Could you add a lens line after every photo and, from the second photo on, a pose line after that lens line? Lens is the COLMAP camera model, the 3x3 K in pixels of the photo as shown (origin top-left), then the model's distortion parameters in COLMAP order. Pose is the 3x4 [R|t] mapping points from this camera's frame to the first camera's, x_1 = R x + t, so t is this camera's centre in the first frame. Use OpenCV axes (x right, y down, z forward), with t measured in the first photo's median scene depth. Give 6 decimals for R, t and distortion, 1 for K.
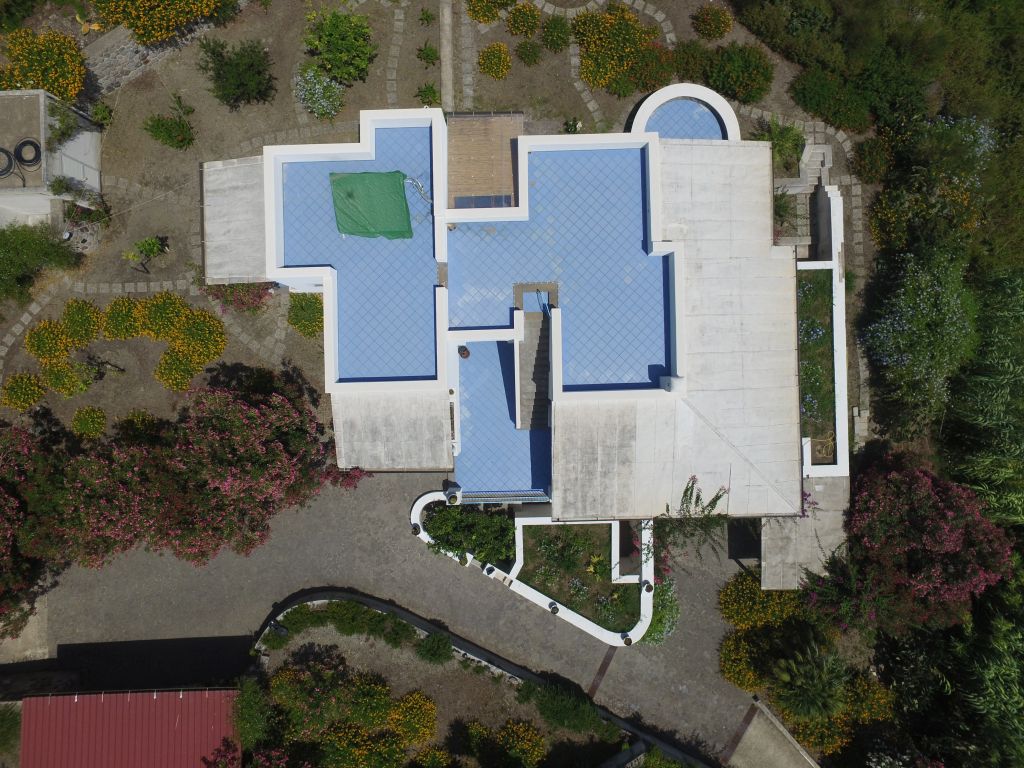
lens RADIAL K [[595.6, 0, 513.5], [0, 595.6, 369.0], [0, 0, 1]] dist [-0.009137, 0.009748]
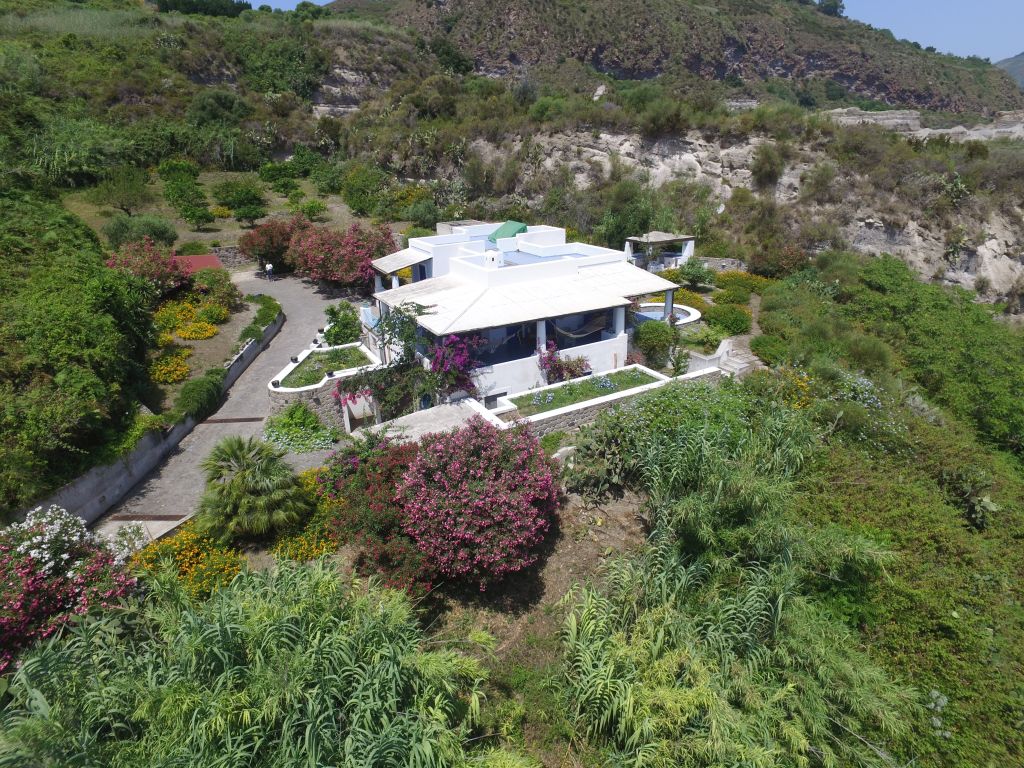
lens RADIAL K [[595.6, 0, 513.5], [0, 595.6, 369.0], [0, 0, 1]] dist [-0.009137, 0.009748]
pose [[0.468773, 0.305081, -0.828961, 1.300577], [-0.882948, 0.189000, -0.429745, 0.538440], [0.025566, 0.933383, 0.357969, 0.596446]]
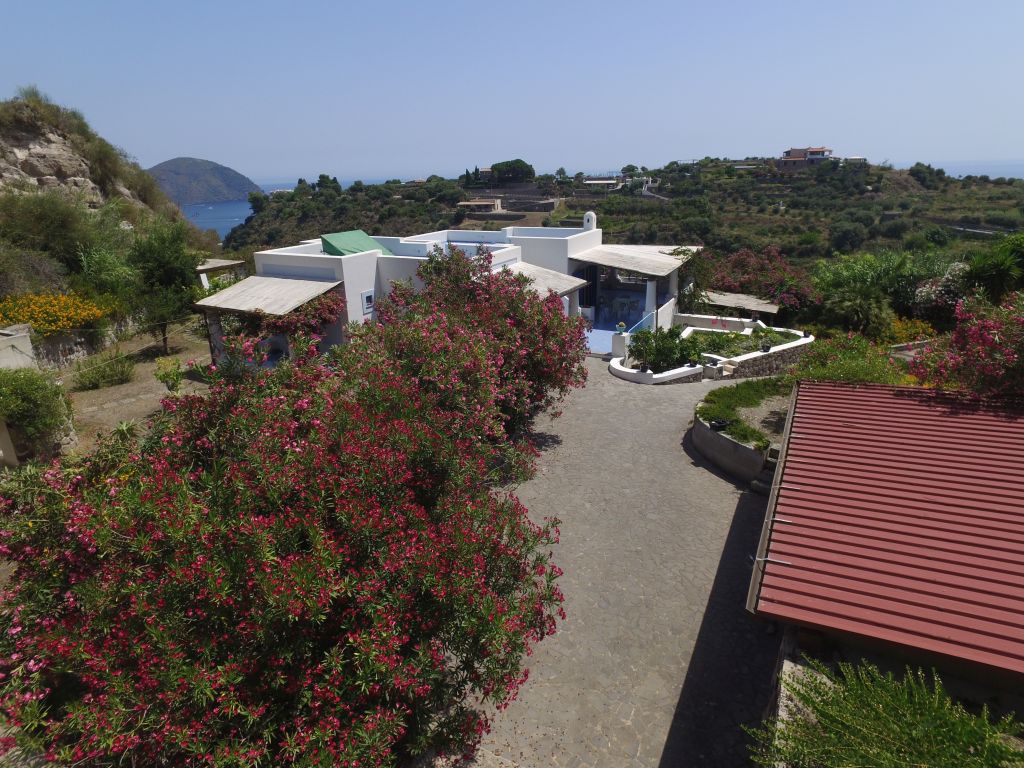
lens RADIAL K [[595.6, 0, 513.5], [0, 595.6, 369.0], [0, 0, 1]] dist [-0.009137, 0.009748]
pose [[0.489041, -0.284207, 0.824661, -0.971484], [0.871973, 0.134998, -0.470573, 0.509696], [0.022413, 0.949211, 0.313840, 0.716504]]
